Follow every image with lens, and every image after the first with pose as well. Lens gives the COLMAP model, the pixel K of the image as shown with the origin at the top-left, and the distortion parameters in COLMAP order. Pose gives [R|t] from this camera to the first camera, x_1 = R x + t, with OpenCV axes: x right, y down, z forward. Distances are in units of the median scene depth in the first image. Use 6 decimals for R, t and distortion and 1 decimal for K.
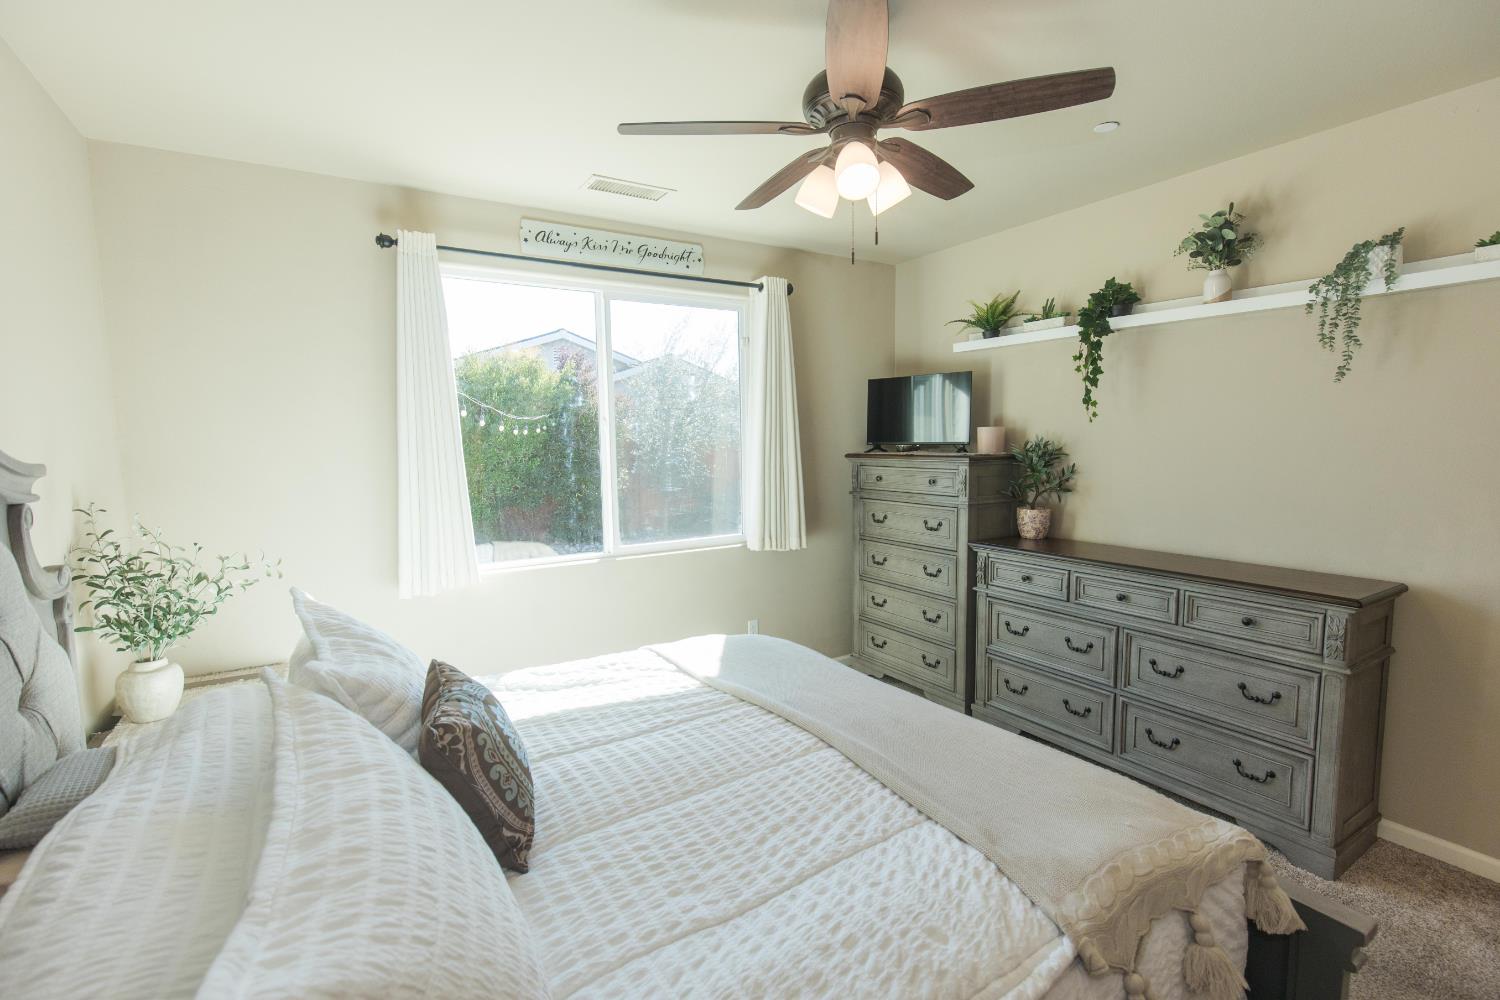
lens RADIAL K [[688.9, 0, 734.9], [0, 688.9, 500.9], [0, 0, 1]] dist [0.000945, -0.002835]
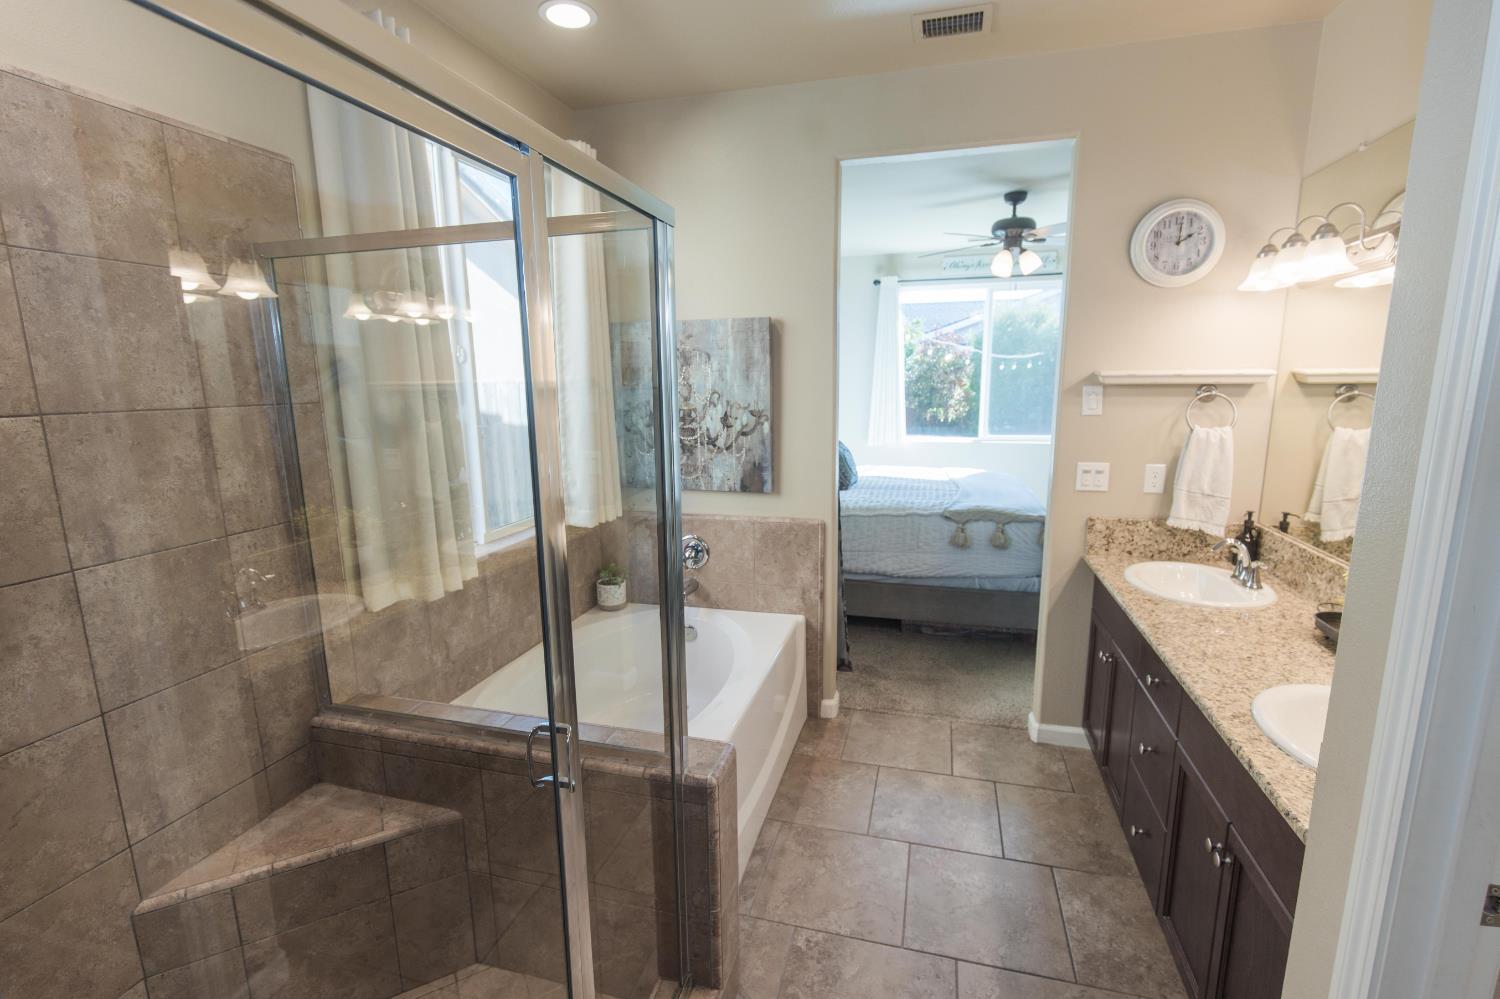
lens RADIAL K [[688.9, 0, 738.6], [0, 688.9, 515.4], [0, 0, 1]] dist [0.000945, -0.002835]
pose [[0.688647, 0.148391, -0.709750, 1.040674], [-0.064485, 0.987490, 0.143891, 0.085783], [0.722224, -0.053322, 0.689601, -1.057233]]
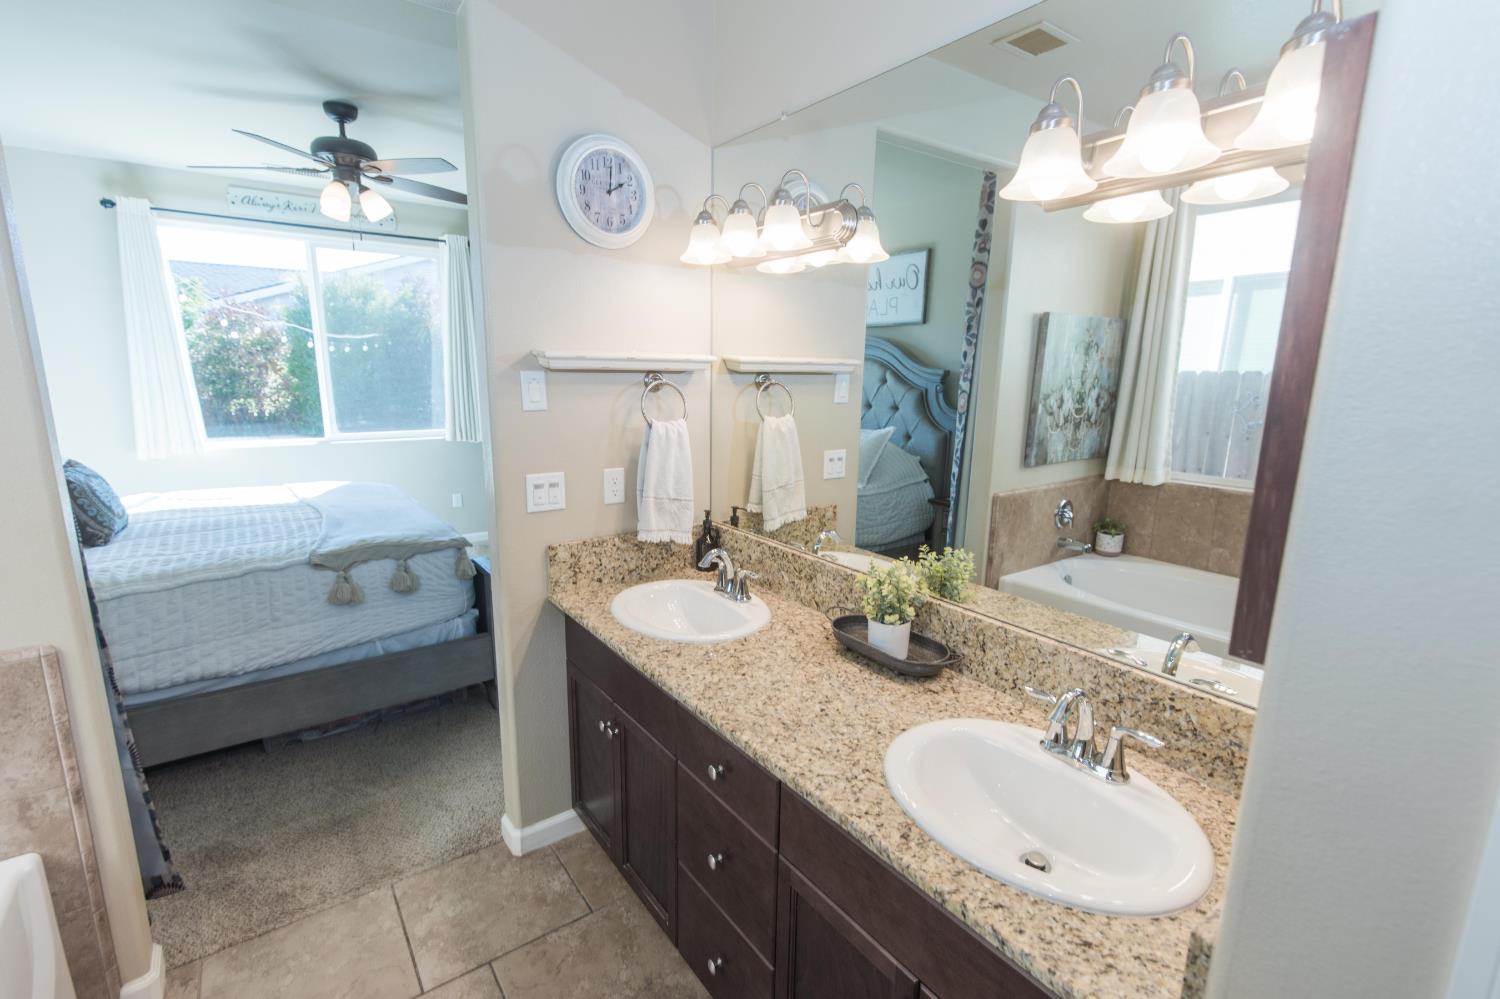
lens RADIAL K [[688.9, 0, 762.8], [0, 688.9, 500.7], [0, 0, 1]] dist [0.000945, -0.002835]
pose [[0.993053, 0.008514, 0.117358, 0.786936], [-0.020262, 0.994853, 0.099277, 0.069431], [-0.115909, -0.100966, 0.988115, -0.712380]]
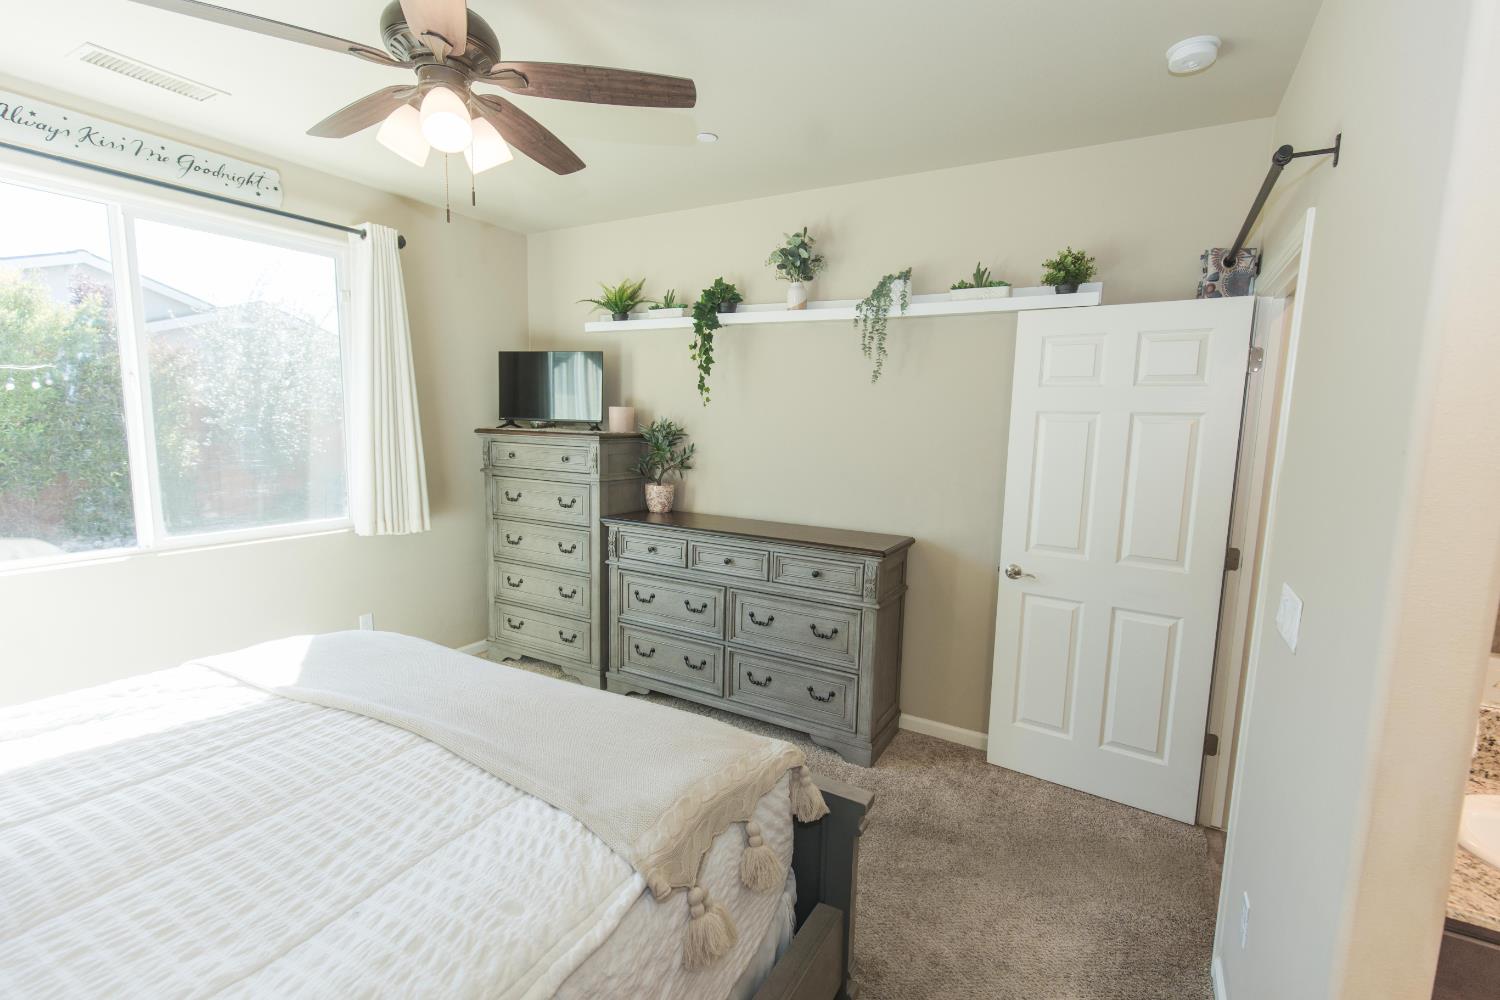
lens RADIAL K [[688.9, 0, 743.7], [0, 688.9, 500.7], [0, 0, 1]] dist [0.000945, -0.002835]
pose [[0.872559, -0.022882, 0.487972, 0.033912], [0.007268, 0.999400, 0.033868, 0.001708], [-0.488454, -0.026005, 0.872202, -0.007355]]
